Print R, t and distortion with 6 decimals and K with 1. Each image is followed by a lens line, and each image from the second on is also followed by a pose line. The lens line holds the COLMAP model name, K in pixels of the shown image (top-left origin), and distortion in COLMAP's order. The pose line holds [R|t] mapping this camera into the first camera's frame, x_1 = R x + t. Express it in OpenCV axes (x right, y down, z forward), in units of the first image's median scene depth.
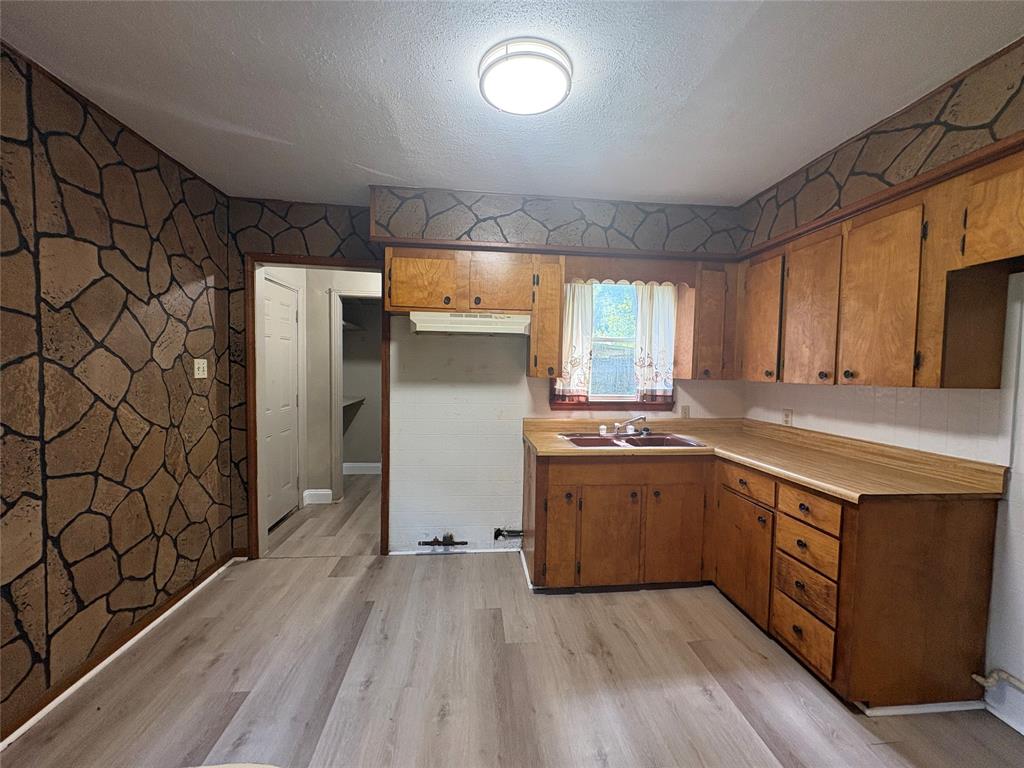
lens RADIAL K [[408.6, 0, 511.9], [0, 408.6, 383.9], [0, 0, 1]] dist [0.000285, -0.000206]
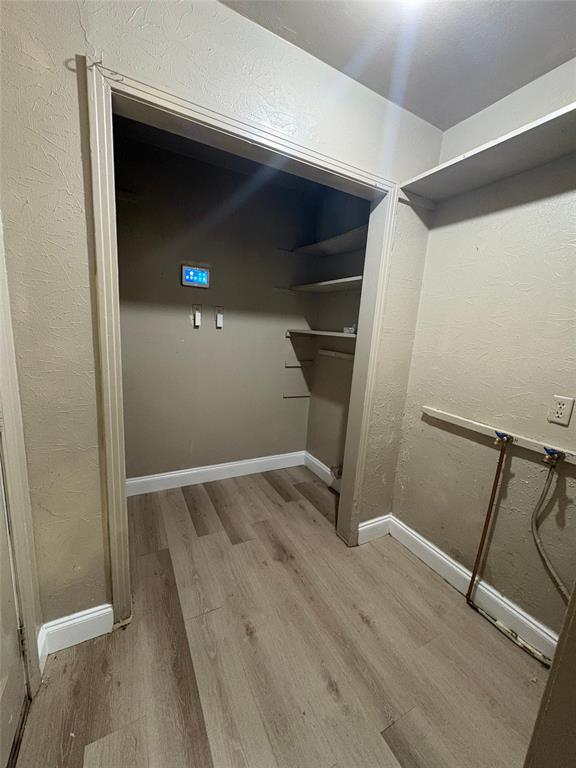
lens RADIAL K [[306.4, 0, 283.9], [0, 306.4, 384.6], [0, 0, 1]] dist [0.000285, -0.000206]
pose [[0.929618, -0.026262, 0.367588, -0.630717], [-0.028287, 0.989430, 0.142225, -0.026019], [-0.367437, -0.142612, 0.919049, 1.098447]]
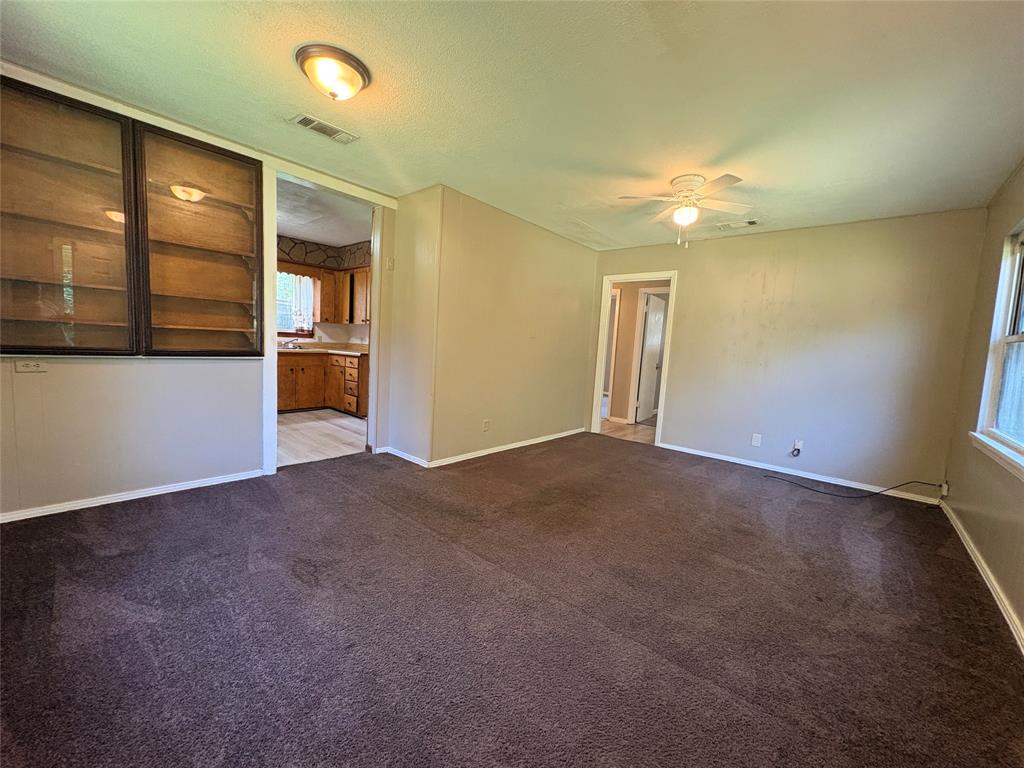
lens RADIAL K [[408.6, 0, 510.9], [0, 408.6, 385.3], [0, 0, 1]] dist [0.000285, -0.000206]
pose [[0.730998, -0.045024, 0.680893, -0.361745], [-0.015361, 0.996482, 0.082383, 0.144965], [-0.682207, -0.070681, 0.727735, -1.482832]]
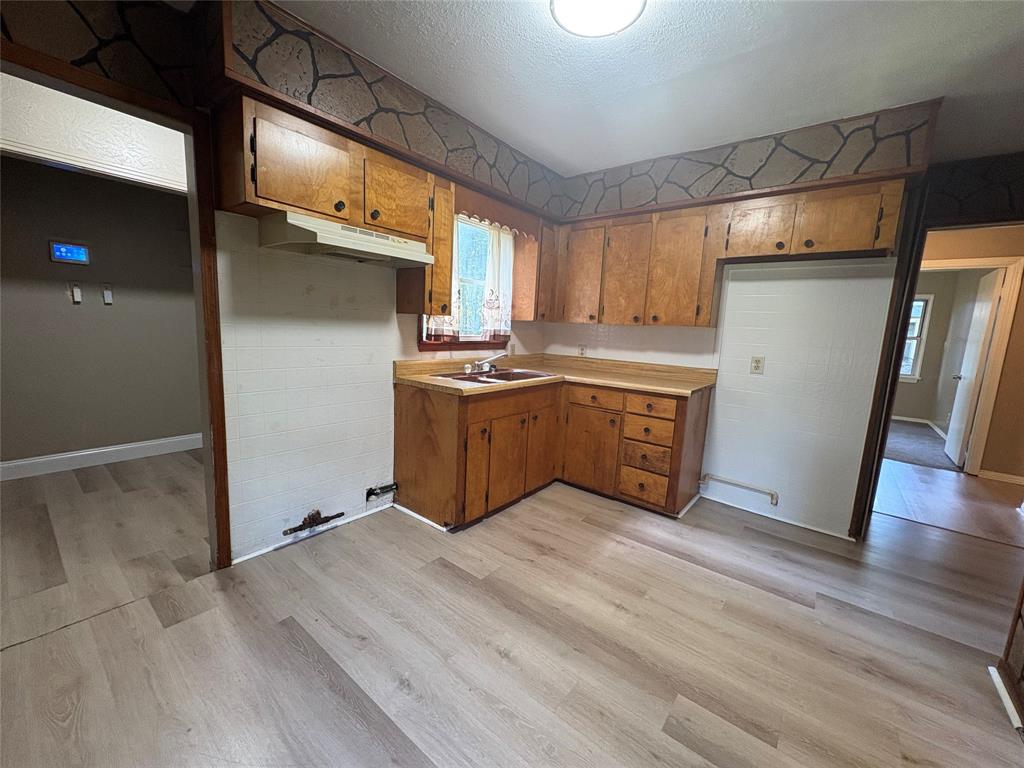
lens RADIAL K [[408.6, 0, 511.4], [0, 408.6, 384.1], [0, 0, 1]] dist [0.000285, -0.000206]
pose [[0.698764, -0.086939, 0.710050, -0.508574], [-0.004476, 0.992037, 0.125871, 0.023539], [-0.715339, -0.091132, 0.692810, 0.232510]]
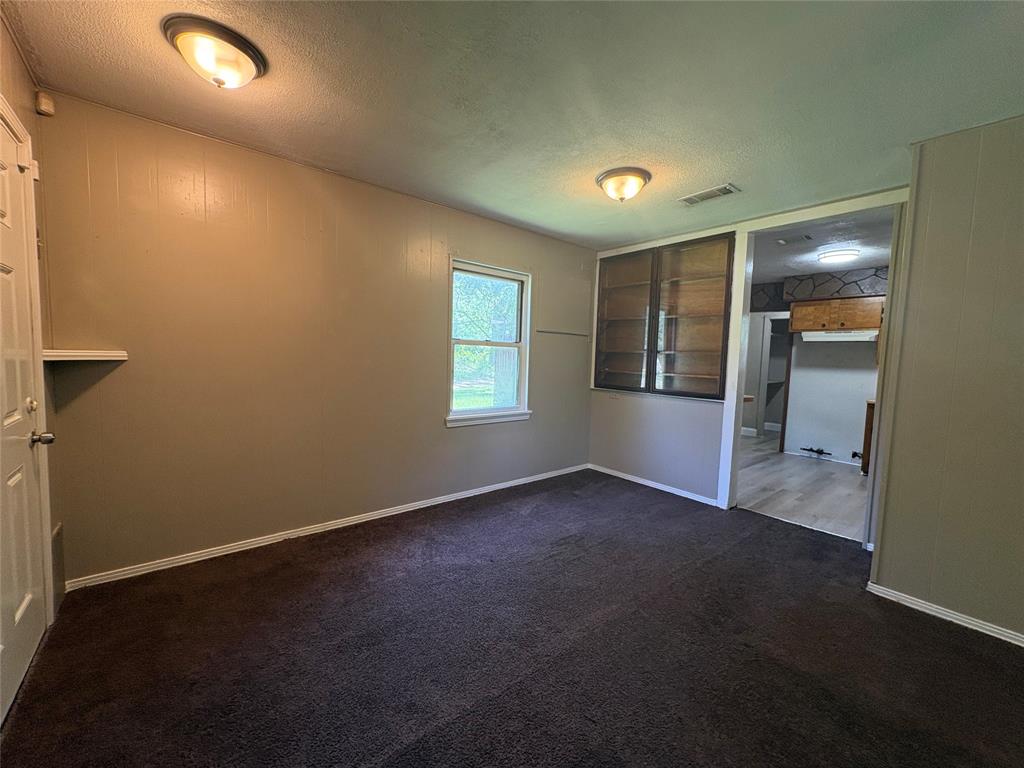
lens RADIAL K [[408.6, 0, 510.4], [0, 408.6, 381.7], [0, 0, 1]] dist [0.000285, -0.000206]
pose [[0.559118, 0.056973, -0.827129, 0.680511], [-0.061577, 0.997734, 0.027100, 0.117005], [0.826798, 0.035780, 0.561359, -1.445708]]
